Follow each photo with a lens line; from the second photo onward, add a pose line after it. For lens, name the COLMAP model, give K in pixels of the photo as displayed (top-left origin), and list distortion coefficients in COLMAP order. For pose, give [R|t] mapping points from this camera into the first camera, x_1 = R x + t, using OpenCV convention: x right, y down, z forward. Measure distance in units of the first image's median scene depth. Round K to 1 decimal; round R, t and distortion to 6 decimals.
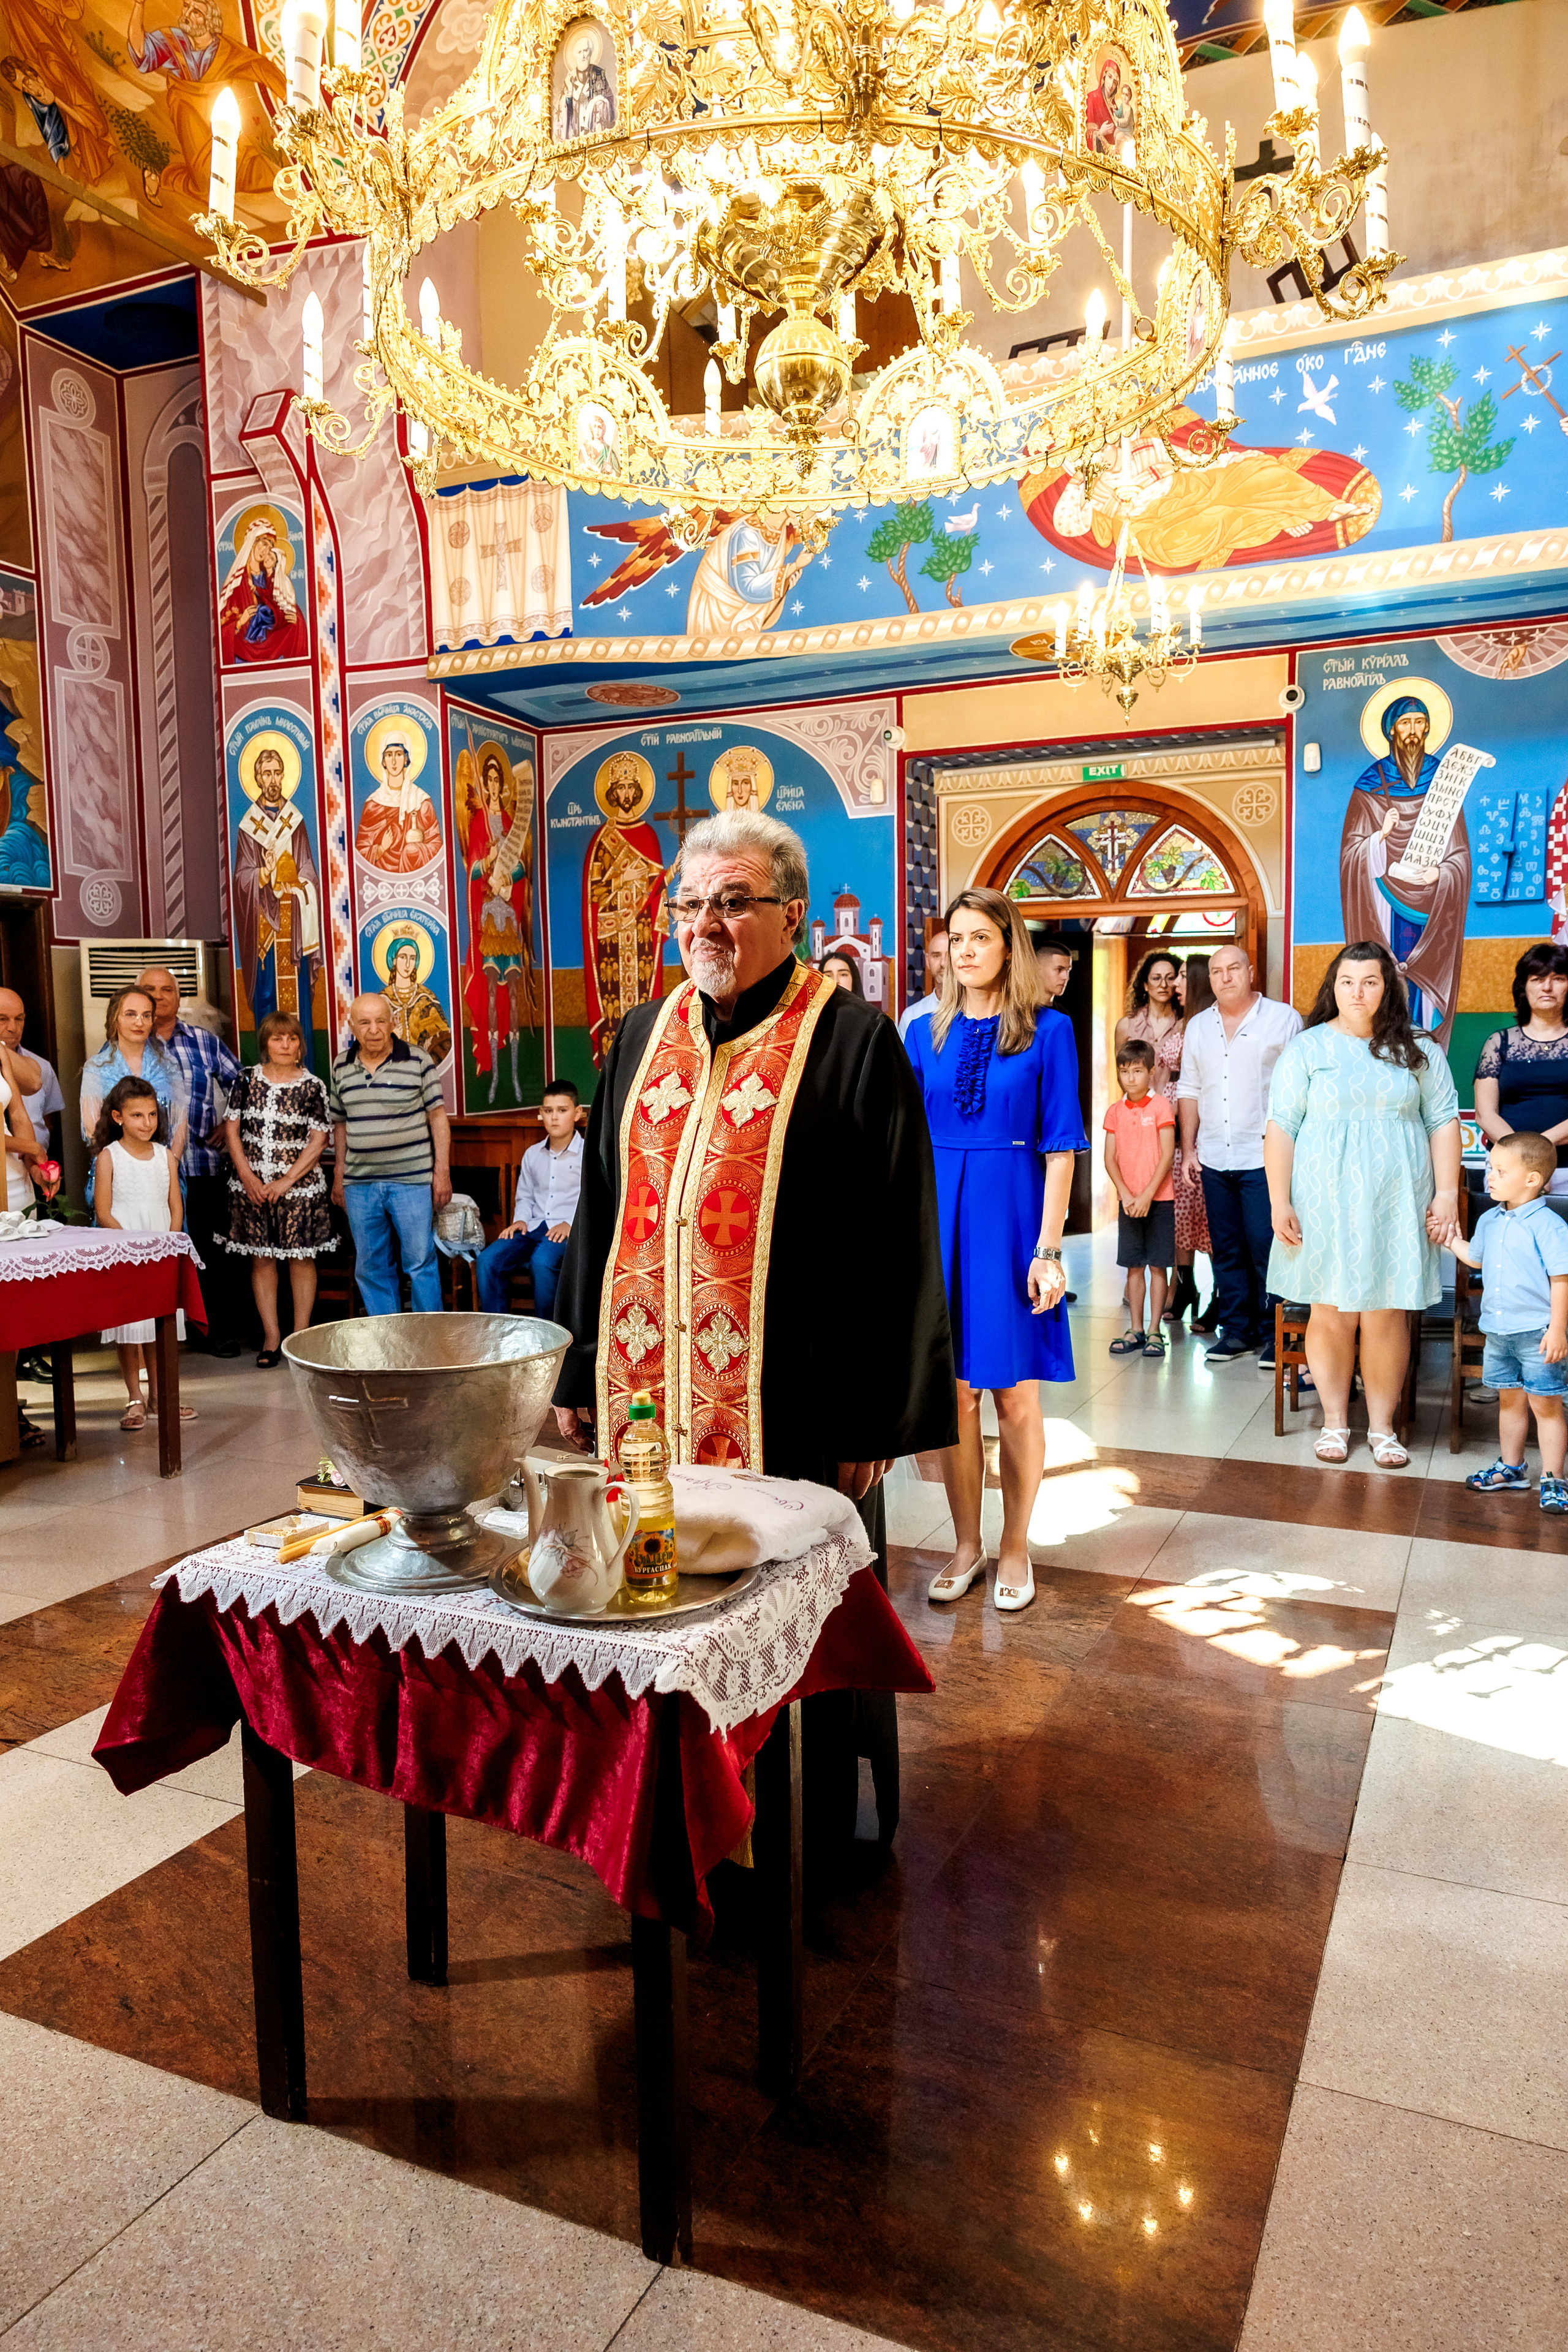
lens RADIAL K [[1578.7, 0, 784.0], [0, 1578.7, 1176.0], [0, 0, 1]] dist [0.000452, 0.004294]
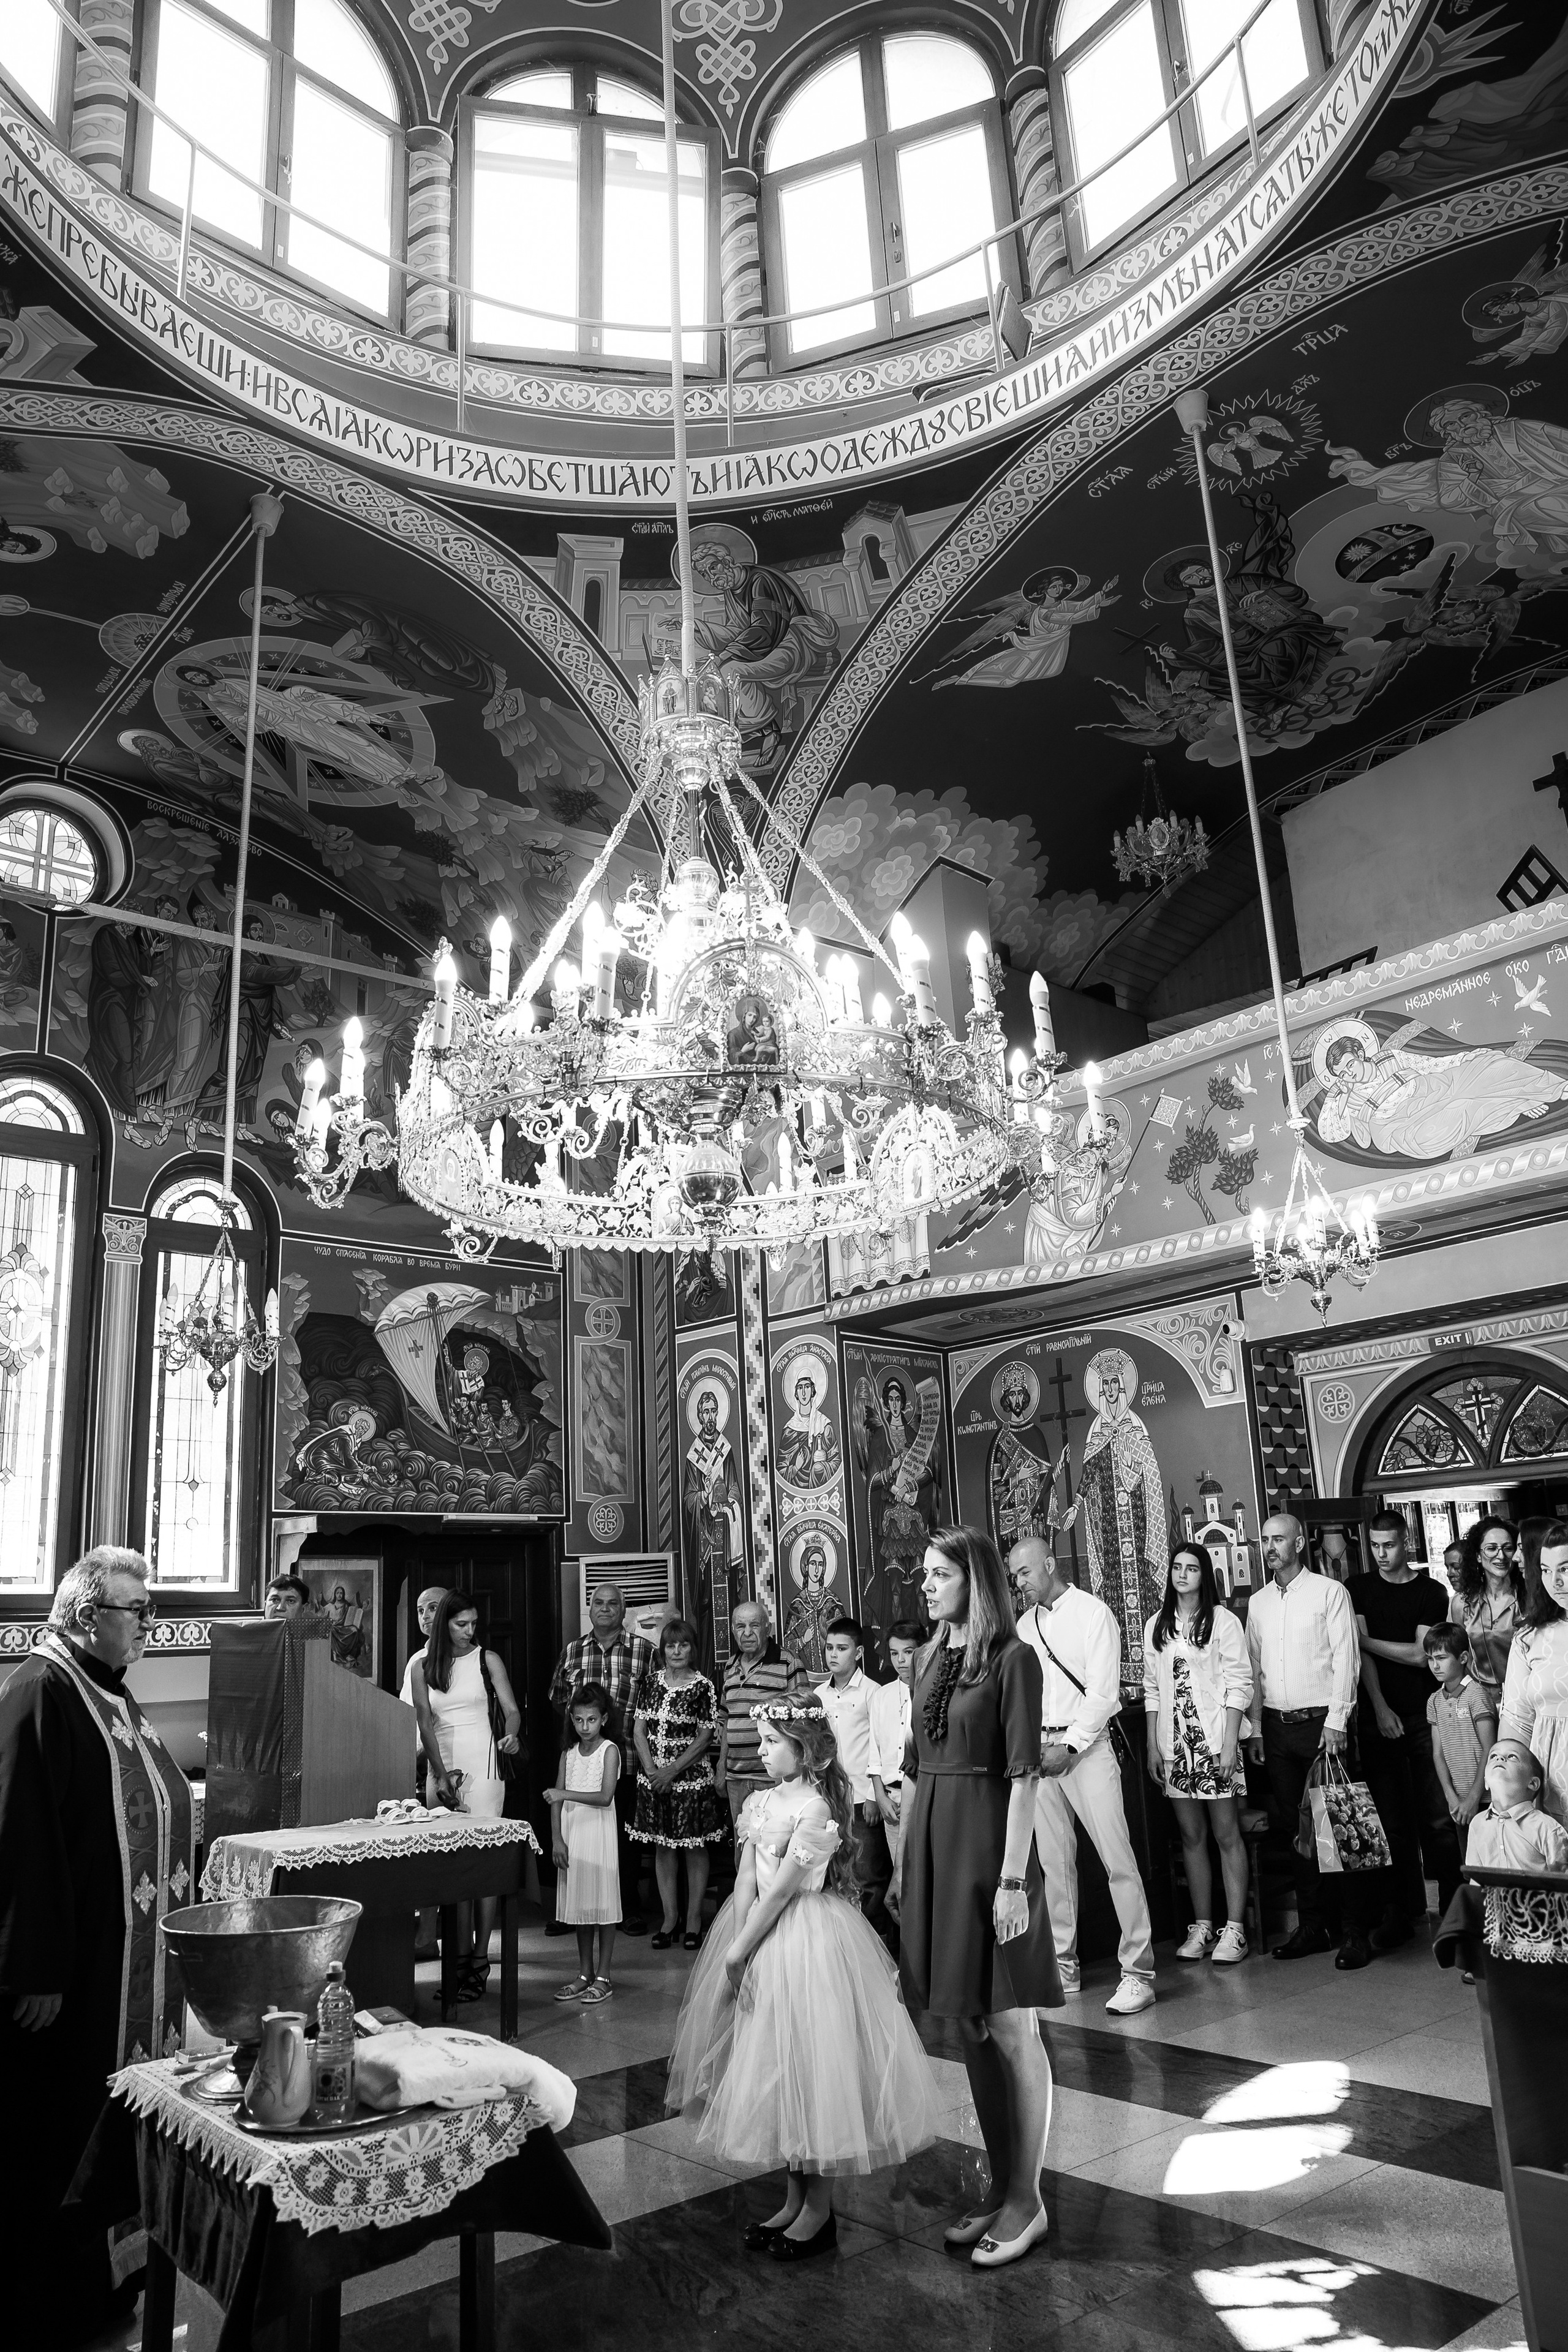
lens RADIAL K [[1616.5, 0, 784.0], [0, 1616.5, 1176.0], [0, 0, 1]] dist [-0.082089, 0.001424]
pose [[0.910651, -0.136759, -0.389887, 0.221749], [-0.003676, 0.940914, -0.338625, -0.011289], [0.413160, 0.309802, 0.856342, -0.068318]]
